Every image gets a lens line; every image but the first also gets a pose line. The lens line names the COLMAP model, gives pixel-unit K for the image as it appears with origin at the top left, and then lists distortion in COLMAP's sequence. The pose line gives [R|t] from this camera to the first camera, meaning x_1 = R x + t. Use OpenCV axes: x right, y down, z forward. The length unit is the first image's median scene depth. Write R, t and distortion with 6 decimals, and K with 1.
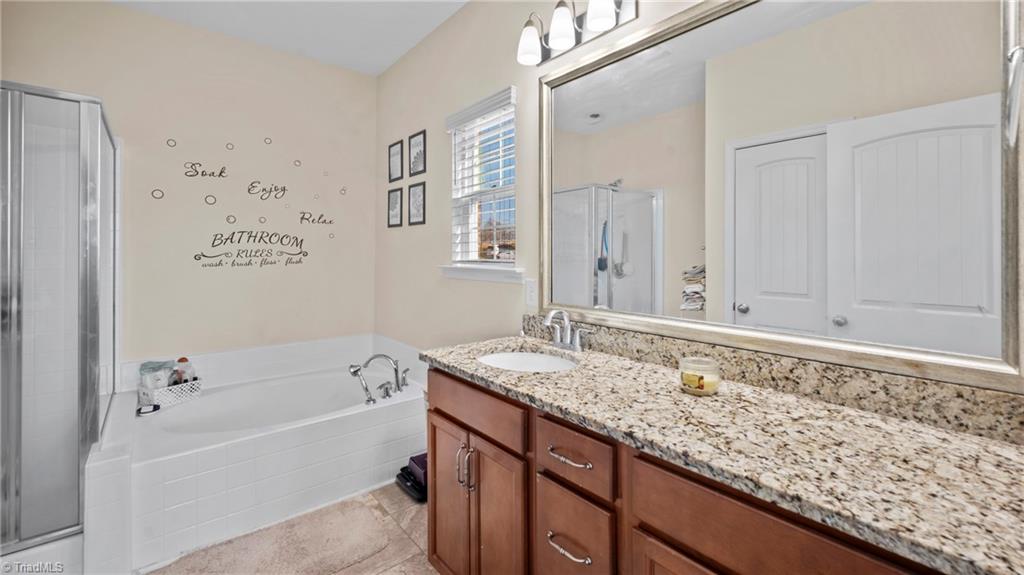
lens RADIAL K [[415.6, 0, 513.3], [0, 415.6, 261.1], [0, 0, 1]] dist [0.001804, 0.000176]
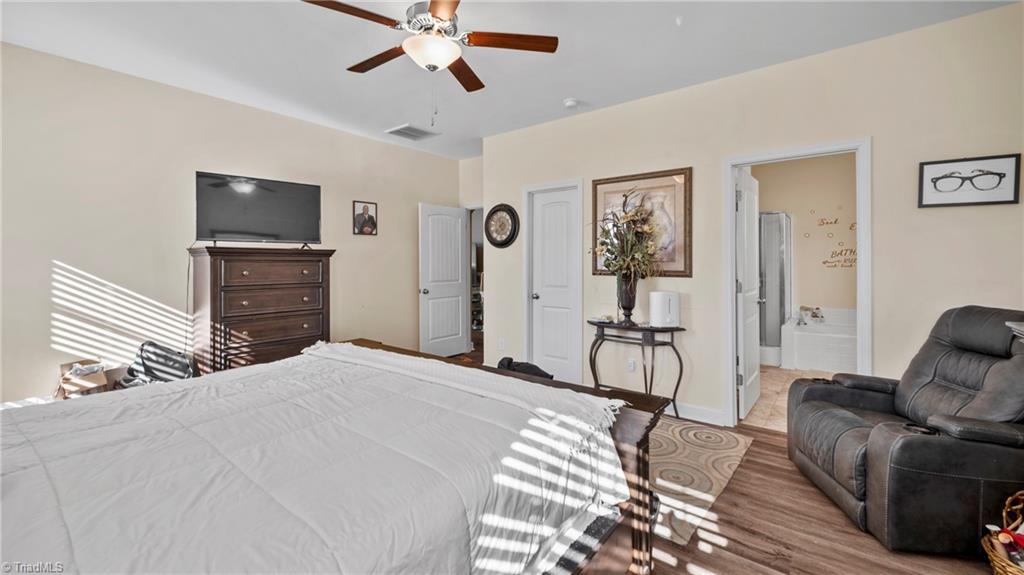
lens RADIAL K [[415.6, 0, 513.3], [0, 415.6, 261.1], [0, 0, 1]] dist [0.001804, 0.000176]
pose [[0.193316, -0.012756, -0.981054, 1.147557], [-0.002967, 0.999903, -0.013586, 0.018575], [0.981132, 0.005537, 0.193260, -1.097146]]
